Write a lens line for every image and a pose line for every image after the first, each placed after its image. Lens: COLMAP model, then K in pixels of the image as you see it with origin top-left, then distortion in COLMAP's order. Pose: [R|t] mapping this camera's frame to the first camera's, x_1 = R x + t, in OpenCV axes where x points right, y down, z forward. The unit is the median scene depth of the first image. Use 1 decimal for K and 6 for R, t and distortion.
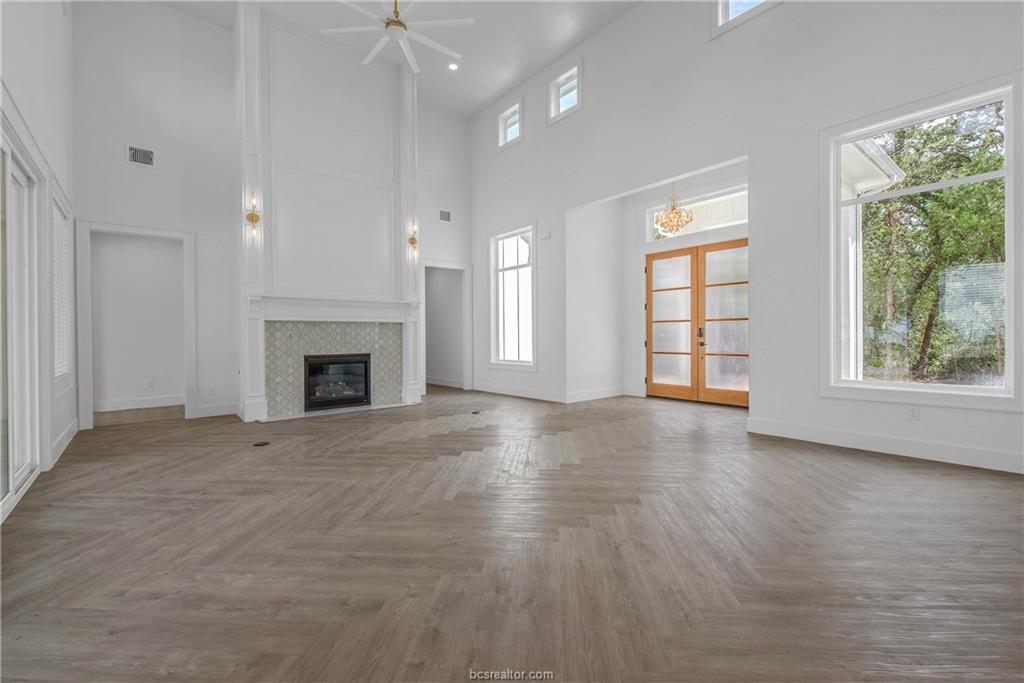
lens RADIAL K [[443.2, 0, 510.1], [0, 443.2, 336.8], [0, 0, 1]] dist [0.006938, -0.005498]
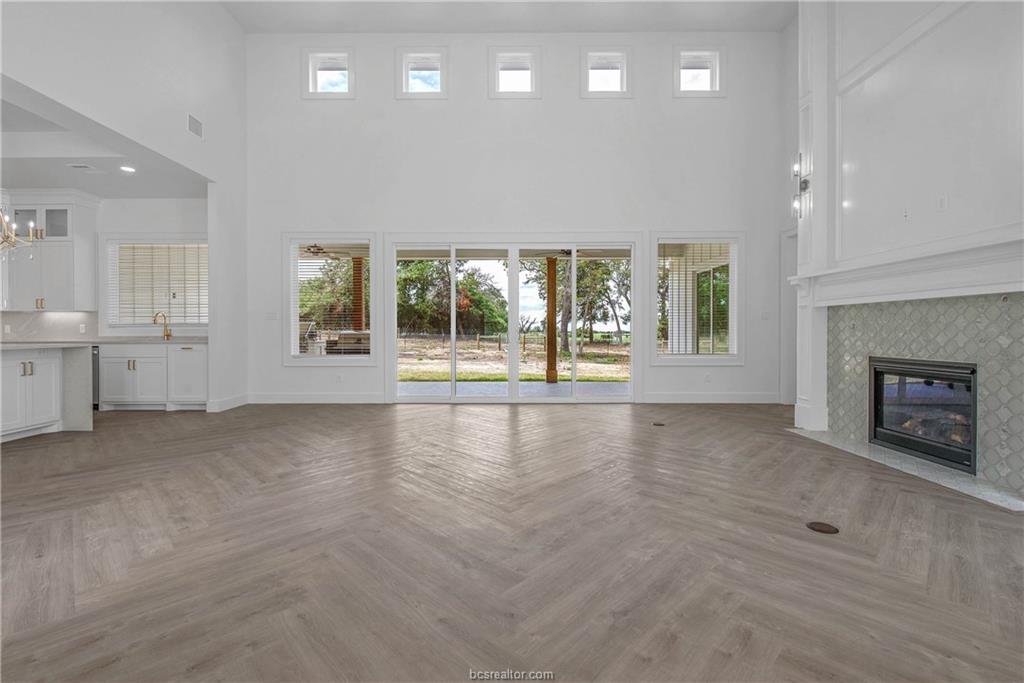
lens RADIAL K [[443.2, 0, 508.2], [0, 443.2, 336.8], [0, 0, 1]] dist [0.006938, -0.005498]
pose [[-0.645272, 0.018400, -0.763731, 0.345364], [0.004618, 0.999786, 0.020185, -0.002754], [0.763939, 0.009498, -0.645219, 0.915841]]
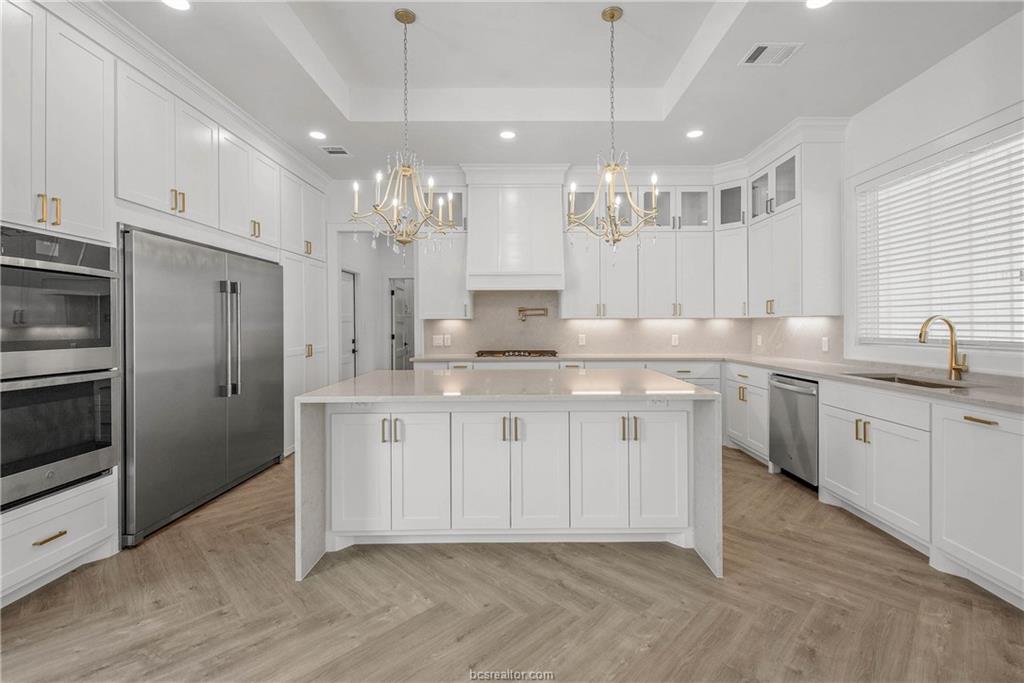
lens RADIAL K [[443.2, 0, 527.0], [0, 443.2, 322.0], [0, 0, 1]] dist [0.006938, -0.005498]
pose [[-0.770222, 0.012916, 0.637645, 0.140295], [0.010238, 0.999916, -0.007887, -0.032816], [-0.637694, 0.000454, -0.770290, 0.326706]]
